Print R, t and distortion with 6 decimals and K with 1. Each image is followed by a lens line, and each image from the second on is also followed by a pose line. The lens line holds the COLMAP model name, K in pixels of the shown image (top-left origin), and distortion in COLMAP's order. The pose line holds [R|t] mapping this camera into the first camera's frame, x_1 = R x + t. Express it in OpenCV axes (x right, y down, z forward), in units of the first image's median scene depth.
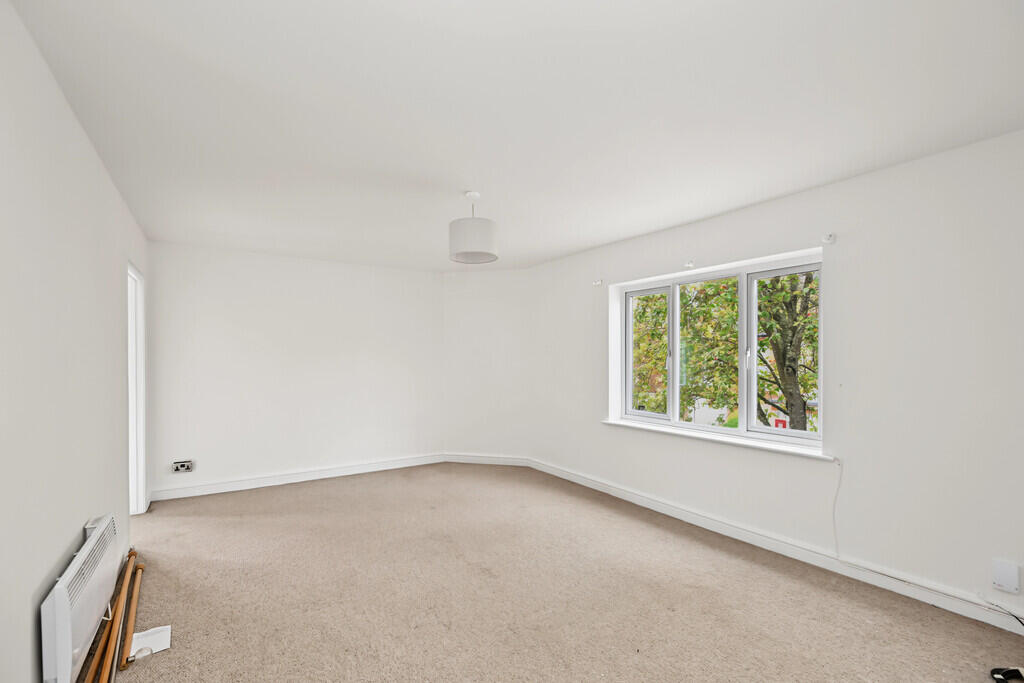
lens RADIAL K [[407.1, 0, 487.6], [0, 407.1, 361.2], [0, 0, 1]] dist [0.000226, 0.000451]
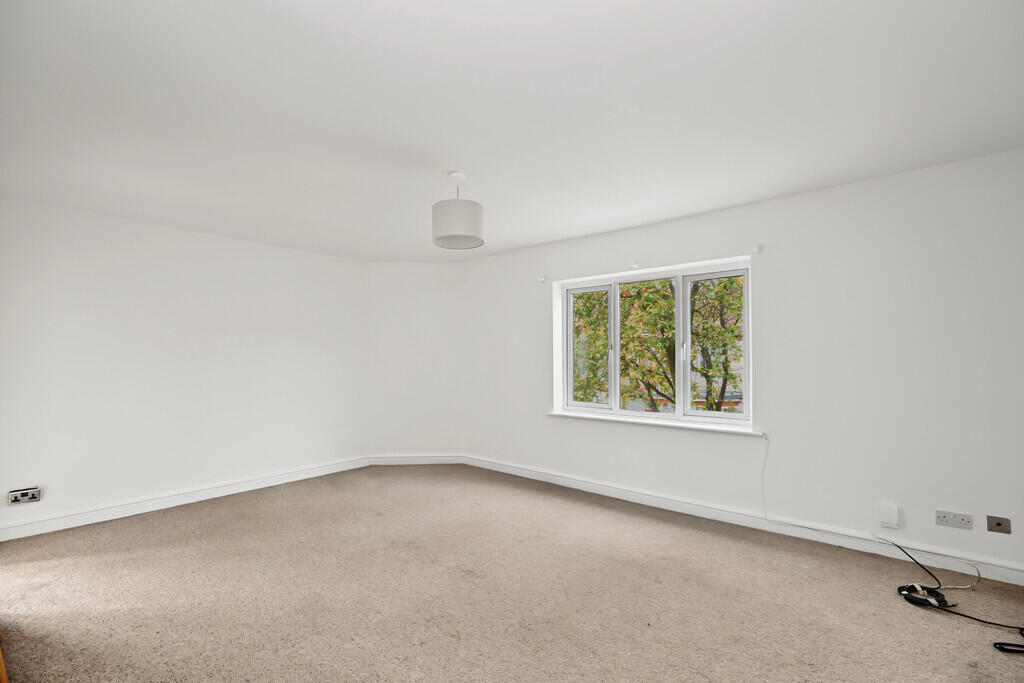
lens RADIAL K [[409.7, 0, 505.4], [0, 409.7, 354.8], [0, 0, 1]] dist [0.000305, -0.000063]
pose [[0.962041, -0.000315, 0.272904, -0.153464], [0.003207, 0.999943, -0.010149, 0.014612], [-0.272885, 0.010639, 0.961988, 0.044110]]
